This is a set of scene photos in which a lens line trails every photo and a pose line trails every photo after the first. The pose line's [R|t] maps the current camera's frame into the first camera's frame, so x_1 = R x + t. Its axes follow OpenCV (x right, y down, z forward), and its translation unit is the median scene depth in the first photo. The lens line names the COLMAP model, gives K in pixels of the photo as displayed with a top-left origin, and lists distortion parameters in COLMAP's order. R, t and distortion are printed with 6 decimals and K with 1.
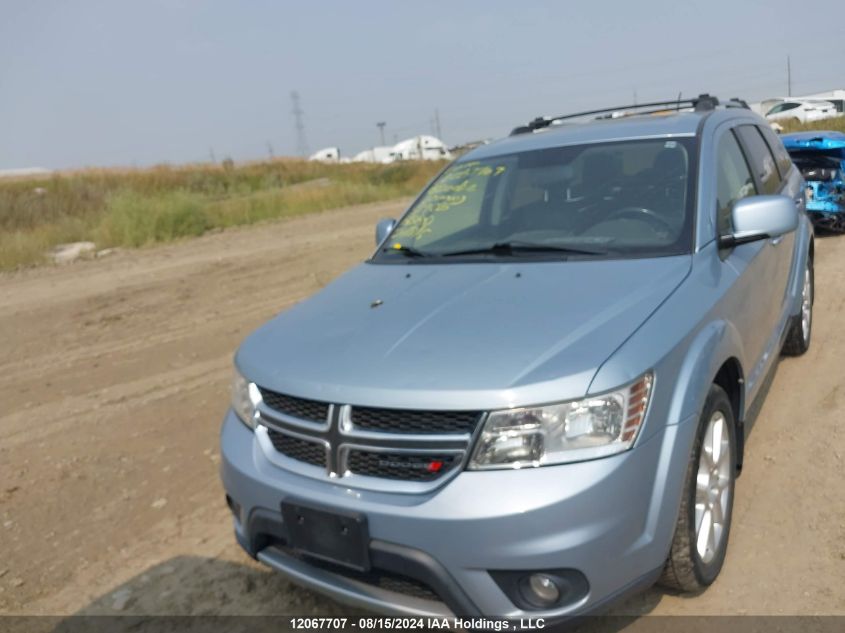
lens RADIAL K [[714.4, 0, 423.8], [0, 714.4, 302.9], [0, 0, 1]] dist [-0.000082, -0.003228]
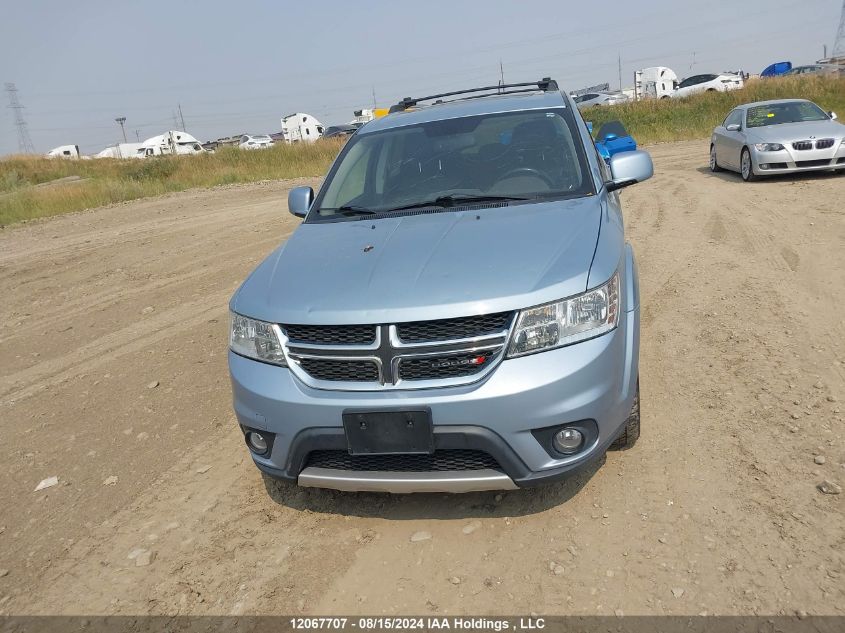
lens RADIAL K [[676.7, 0, 438.1], [0, 676.7, 316.0], [0, 0, 1]] dist [0.002268, -0.005353]
pose [[0.932097, -0.101053, 0.347826, -0.292834], [0.088076, 0.994705, 0.052964, 0.051486], [-0.351336, -0.018732, 0.936062, -0.058777]]
